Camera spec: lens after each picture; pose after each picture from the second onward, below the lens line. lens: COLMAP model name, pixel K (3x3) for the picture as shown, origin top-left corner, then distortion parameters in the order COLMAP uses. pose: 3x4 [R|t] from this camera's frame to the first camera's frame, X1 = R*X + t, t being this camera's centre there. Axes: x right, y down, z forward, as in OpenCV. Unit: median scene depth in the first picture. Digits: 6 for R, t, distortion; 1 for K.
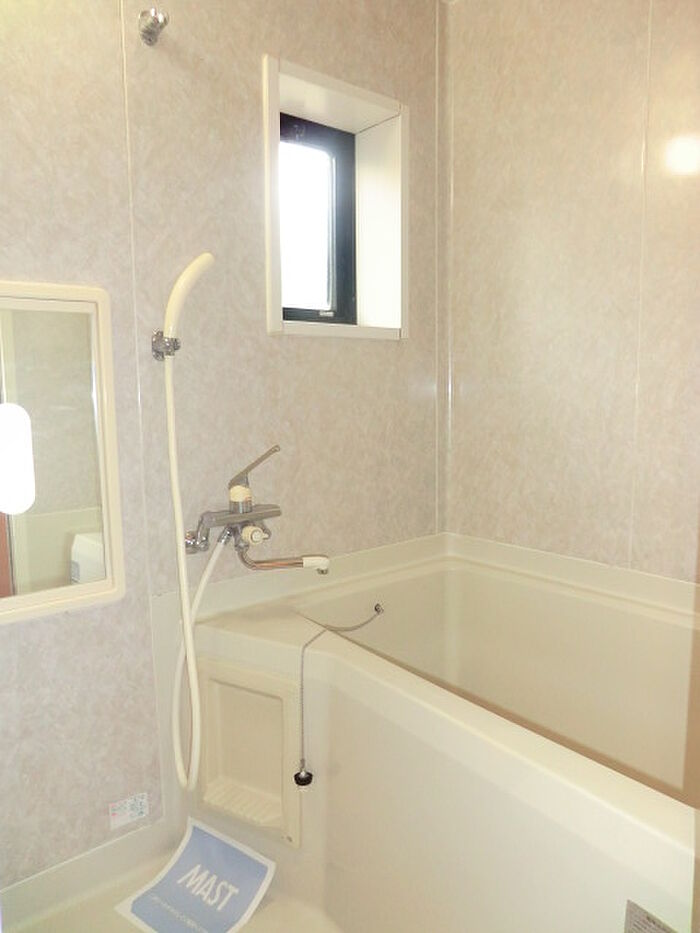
lens RADIAL K [[673.1, 0, 357.6], [0, 673.1, 463.4], [0, 0, 1]] dist [-0.060202, 0.055851]
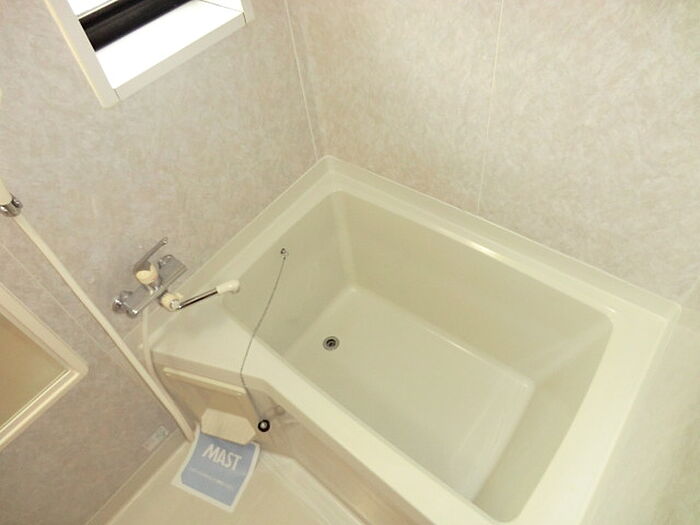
lens RADIAL K [[505.0, 0, 348.8], [0, 505.0, 264.2], [0, 0, 1]] dist [-0.060202, 0.055851]
pose [[0.971285, -0.228124, 0.067561, 0.089041], [0.124885, 0.730549, 0.671343, -0.431531], [-0.202506, -0.643629, 0.738061, 0.292042]]
